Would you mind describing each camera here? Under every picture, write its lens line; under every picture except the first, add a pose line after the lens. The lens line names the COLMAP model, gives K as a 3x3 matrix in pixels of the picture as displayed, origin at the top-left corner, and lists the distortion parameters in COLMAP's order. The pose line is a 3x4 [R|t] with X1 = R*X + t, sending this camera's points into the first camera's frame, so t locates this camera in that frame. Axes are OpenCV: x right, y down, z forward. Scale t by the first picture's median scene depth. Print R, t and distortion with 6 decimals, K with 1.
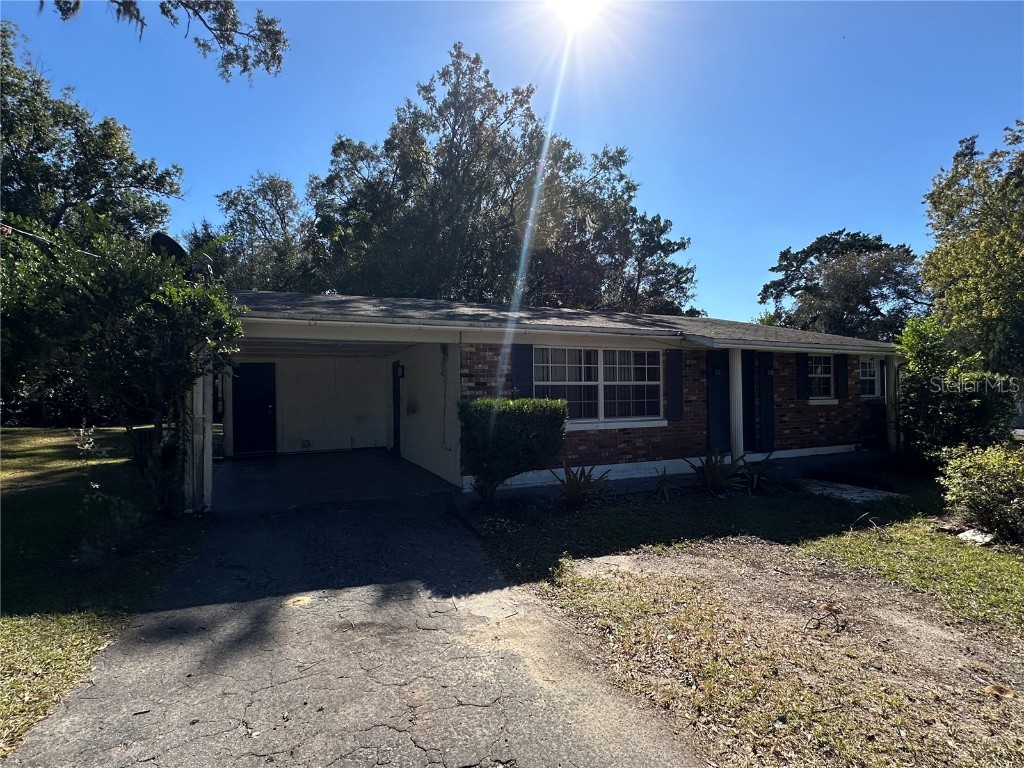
lens RADIAL K [[522.4, 0, 512.0], [0, 522.4, 384.0], [0, 0, 1]] dist [-0.001135, -0.000609]
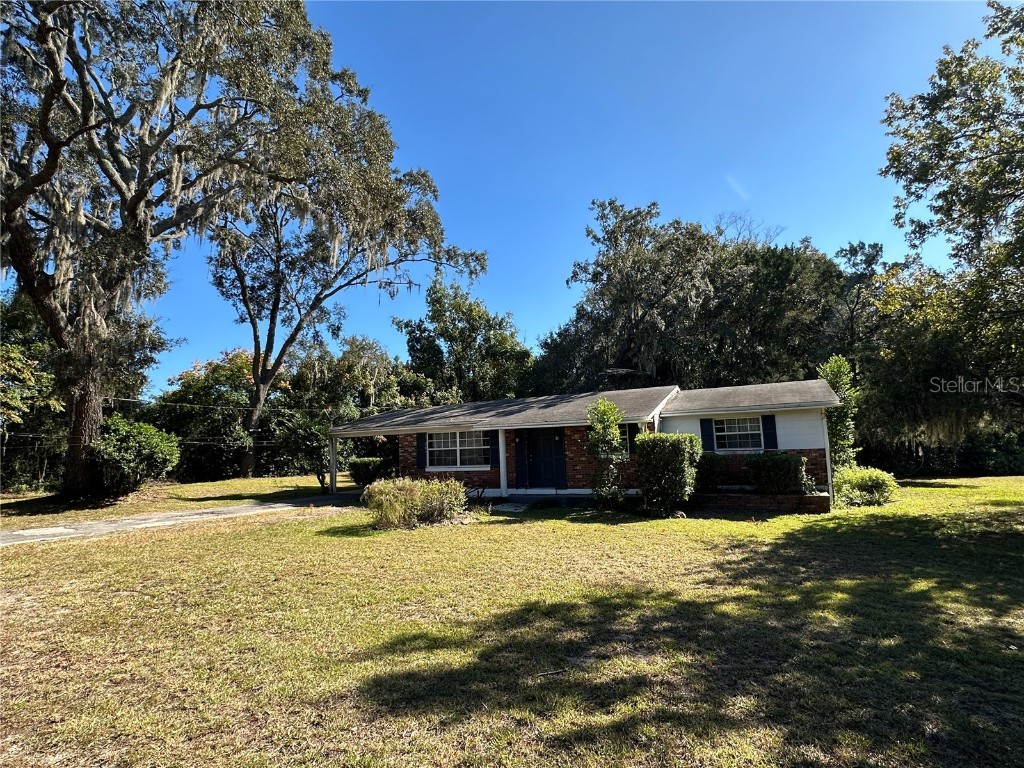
lens RADIAL K [[522.4, 0, 512.0], [0, 522.4, 384.0], [0, 0, 1]] dist [-0.001135, -0.000609]
pose [[0.623063, -0.108148, -0.774659, 1.561532], [0.043323, 0.993646, -0.103876, -0.024800], [0.780971, 0.031161, 0.623790, -0.094266]]
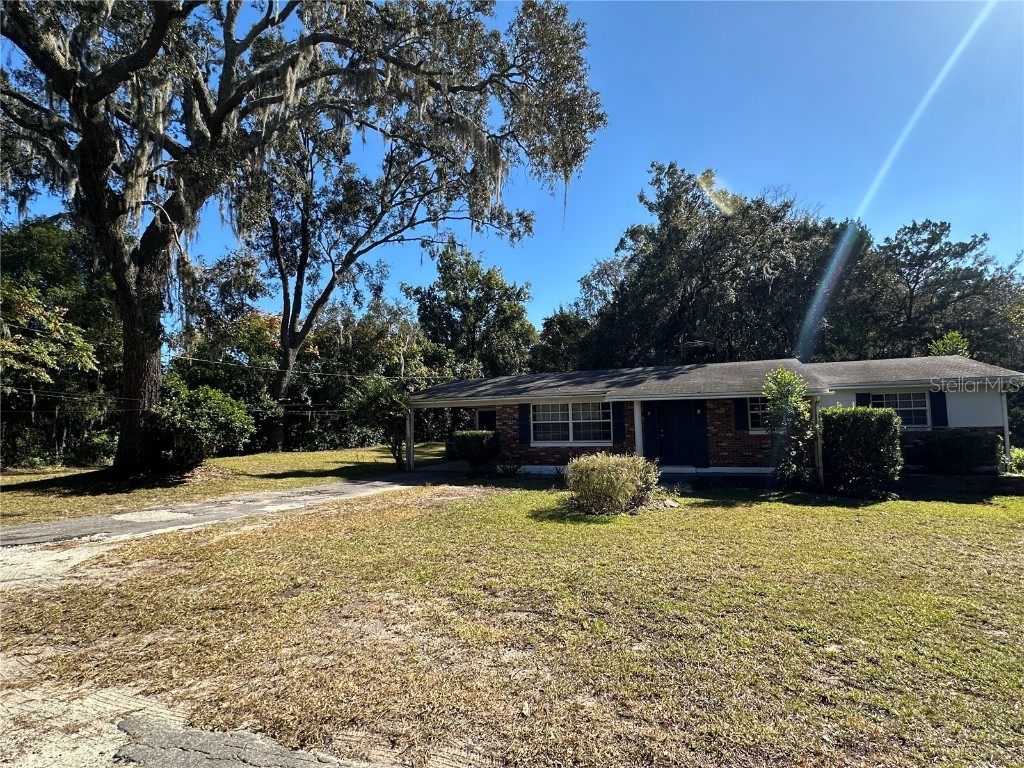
lens RADIAL K [[522.4, 0, 512.0], [0, 522.4, 384.0], [0, 0, 1]] dist [-0.001135, -0.000609]
pose [[0.692891, -0.061387, -0.718425, 1.108824], [0.027183, 0.997885, -0.059049, -0.025211], [0.720530, 0.021385, 0.693094, -0.346898]]
